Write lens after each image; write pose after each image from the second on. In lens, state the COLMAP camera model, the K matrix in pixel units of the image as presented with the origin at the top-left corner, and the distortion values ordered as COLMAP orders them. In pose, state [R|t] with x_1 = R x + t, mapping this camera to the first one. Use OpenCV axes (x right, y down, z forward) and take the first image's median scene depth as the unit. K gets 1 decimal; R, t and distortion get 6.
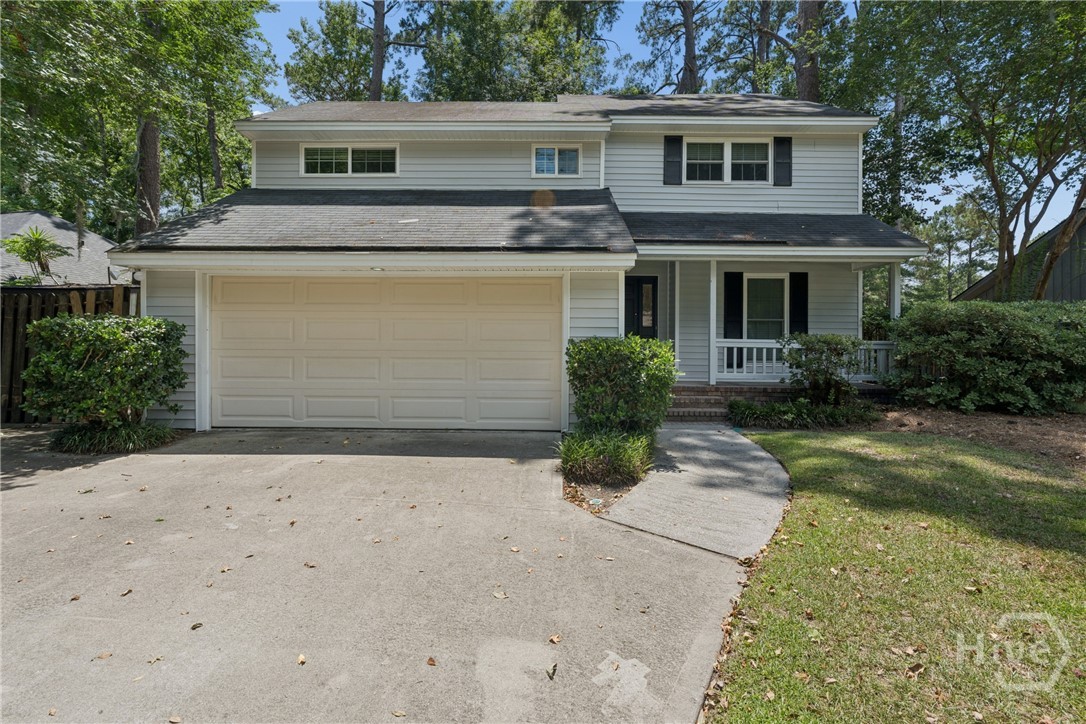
lens RADIAL K [[483.1, 0, 543.5], [0, 483.1, 357.6], [0, 0, 1]] dist [-0.001013, 0.001659]
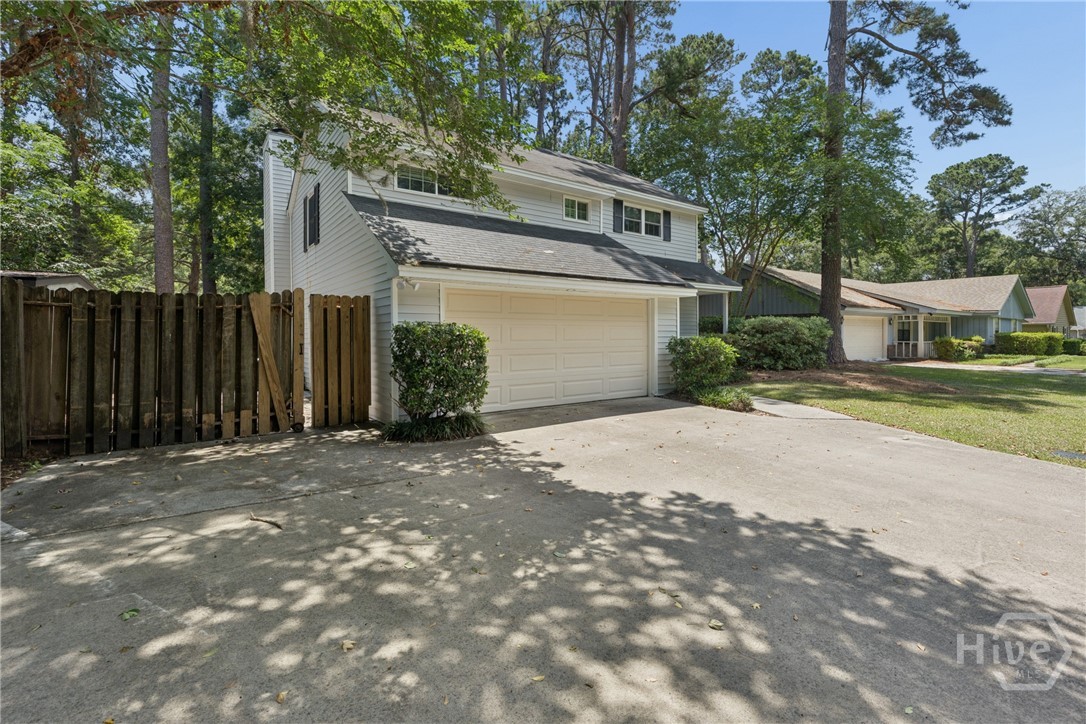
lens RADIAL K [[483.1, 0, 538.7], [0, 483.1, 357.5], [0, 0, 1]] dist [-0.001013, 0.001659]
pose [[0.808949, -0.036518, 0.586743, -0.890793], [0.030588, 0.999331, 0.020025, -0.012919], [-0.587082, 0.001748, 0.809525, -0.062644]]
